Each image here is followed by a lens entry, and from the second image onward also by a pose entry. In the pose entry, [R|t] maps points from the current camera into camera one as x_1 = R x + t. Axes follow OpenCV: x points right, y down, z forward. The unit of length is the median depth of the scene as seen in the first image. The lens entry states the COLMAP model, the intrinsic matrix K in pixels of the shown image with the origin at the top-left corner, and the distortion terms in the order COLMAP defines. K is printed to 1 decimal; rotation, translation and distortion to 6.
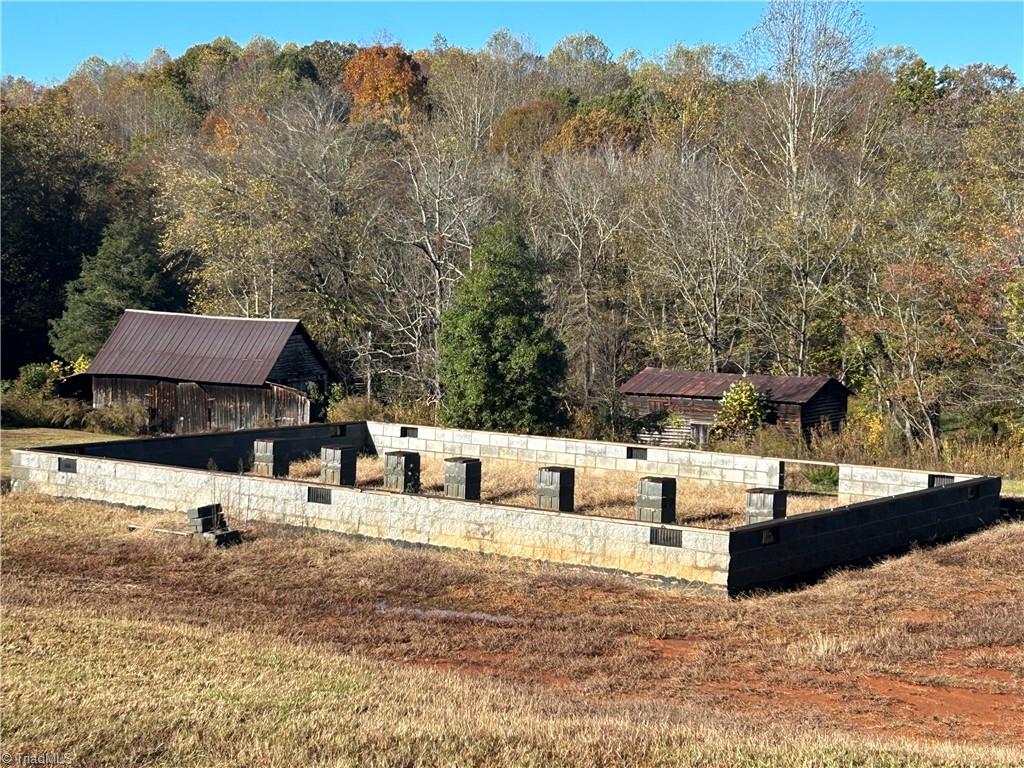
lens RADIAL K [[1770.2, 0, 512.0], [0, 1770.2, 384.0], [0, 0, 1]] dist [0.257413, -1.070284]
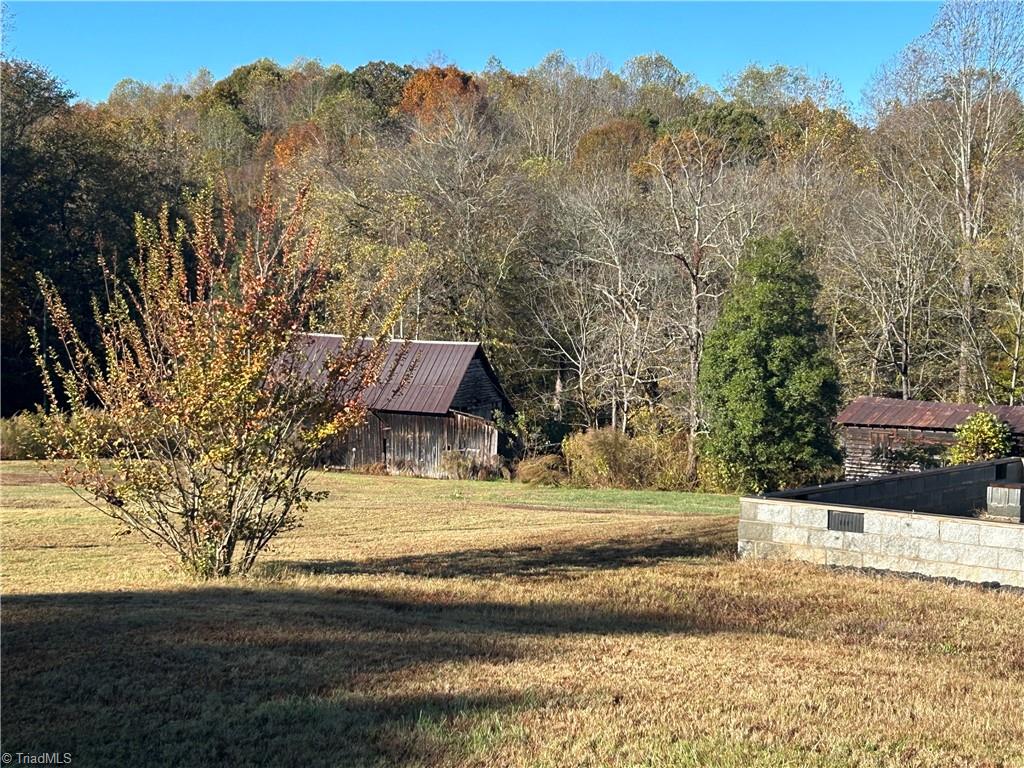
lens RADIAL K [[1754.8, 0, 512.0], [0, 1754.8, 384.0], [0, 0, 1]] dist [0.172374, -0.090170]
pose [[0.999807, 0.004280, 0.019180, -0.124655], [-0.003943, 0.999838, -0.017550, 0.001231], [-0.019252, 0.017471, 0.999662, 0.096017]]
